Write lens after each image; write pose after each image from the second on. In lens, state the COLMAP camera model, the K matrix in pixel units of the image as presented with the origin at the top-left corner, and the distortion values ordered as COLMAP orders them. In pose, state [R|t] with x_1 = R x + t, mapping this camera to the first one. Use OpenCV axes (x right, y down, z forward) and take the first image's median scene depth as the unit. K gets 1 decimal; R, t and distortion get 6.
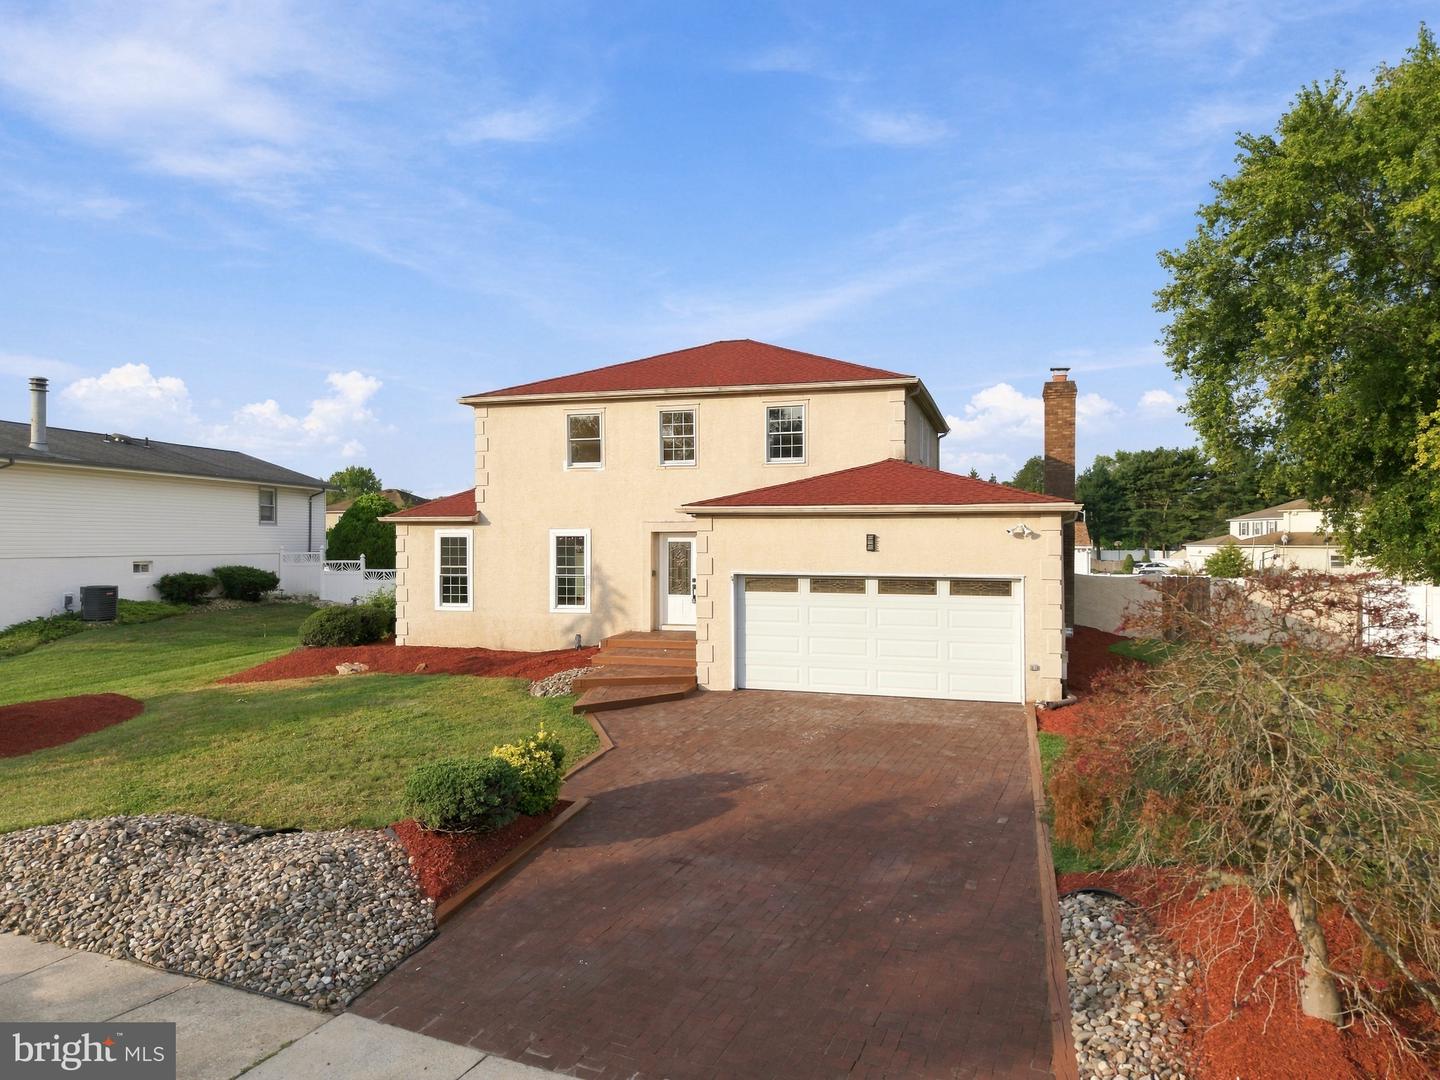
lens RADIAL K [[980.5, 0, 720.0], [0, 980.5, 540.0], [0, 0, 1]] dist [0.030642, -0.030229]
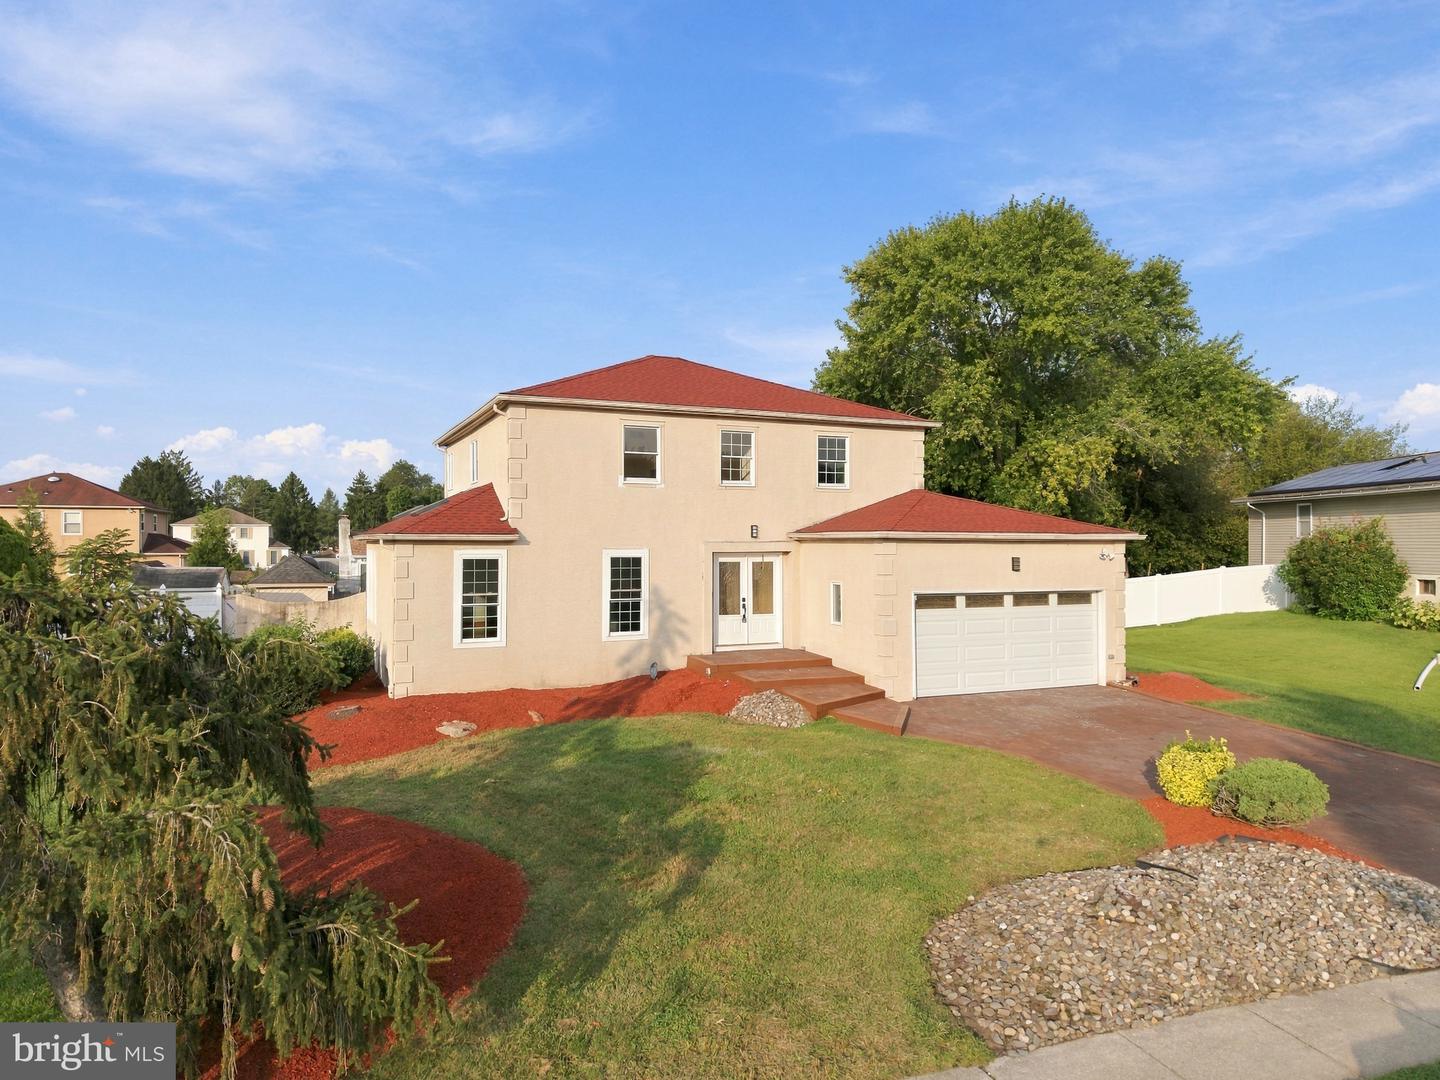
lens RADIAL K [[980.5, 0, 720.0], [0, 980.5, 540.0], [0, 0, 1]] dist [0.030642, -0.030229]
pose [[0.749873, 0.002704, 0.661576, -0.707717], [-0.001591, 0.999996, -0.002283, -0.018397], [-0.661580, 0.000659, 0.749874, 0.256459]]
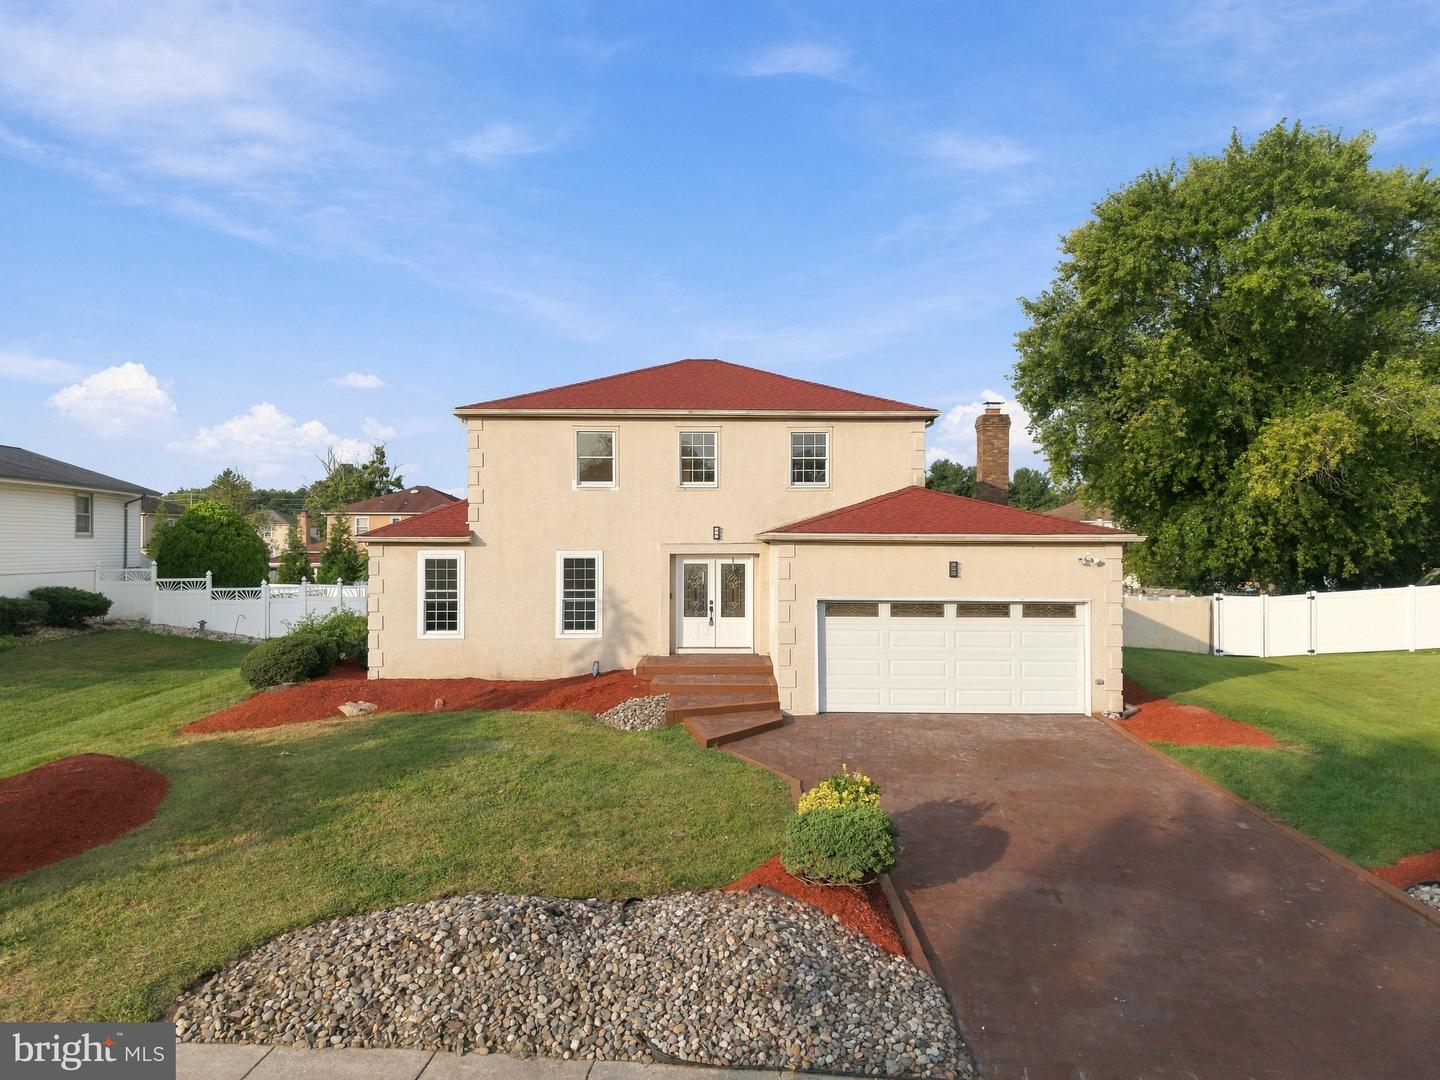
lens RADIAL K [[980.5, 0, 720.0], [0, 980.5, 540.0], [0, 0, 1]] dist [0.030642, -0.030229]
pose [[0.956064, 0.002290, 0.293151, -0.307964], [-0.001843, 0.999997, -0.001800, -0.020696], [-0.293154, 0.001180, 0.956065, 0.043741]]
